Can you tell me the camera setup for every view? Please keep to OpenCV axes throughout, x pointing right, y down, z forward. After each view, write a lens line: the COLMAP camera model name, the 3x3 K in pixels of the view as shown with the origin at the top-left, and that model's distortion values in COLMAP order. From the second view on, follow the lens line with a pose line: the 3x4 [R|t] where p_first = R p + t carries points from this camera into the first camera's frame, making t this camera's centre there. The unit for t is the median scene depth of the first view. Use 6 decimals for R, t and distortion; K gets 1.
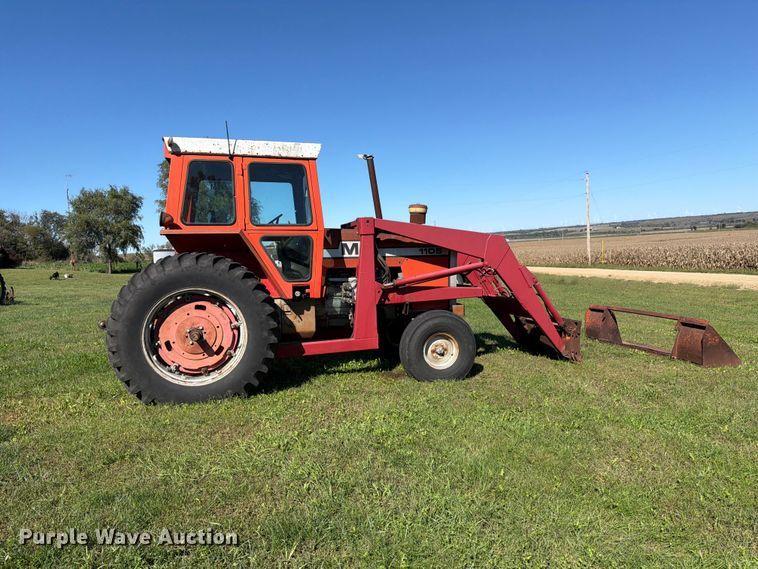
lens RADIAL K [[521.1, 0, 381.7], [0, 521.1, 289.1], [0, 0, 1]] dist [0.060337, -0.095212]
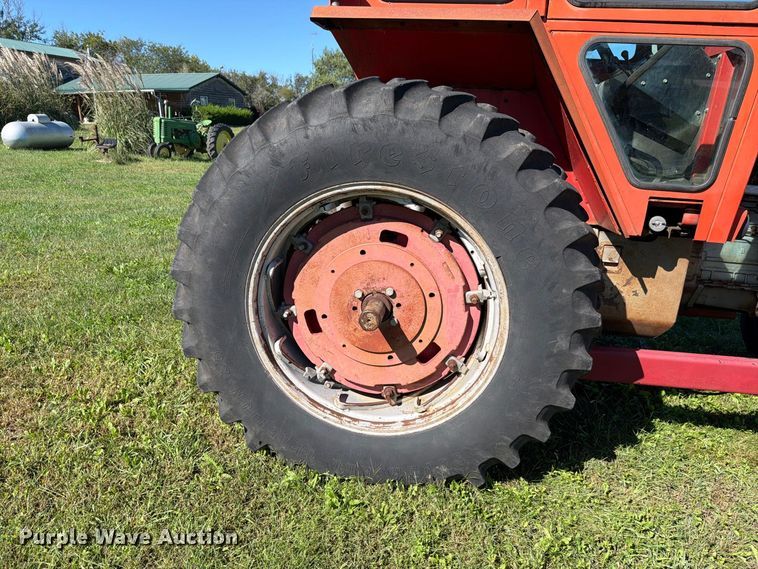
lens RADIAL K [[521.1, 0, 381.7], [0, 521.1, 289.1], [0, 0, 1]] dist [0.060337, -0.095212]
pose [[0.910250, 0.180380, -0.372703, -0.207611], [-0.092444, 0.965934, 0.241713, -0.018461], [0.403607, -0.185565, 0.895917, 0.652929]]
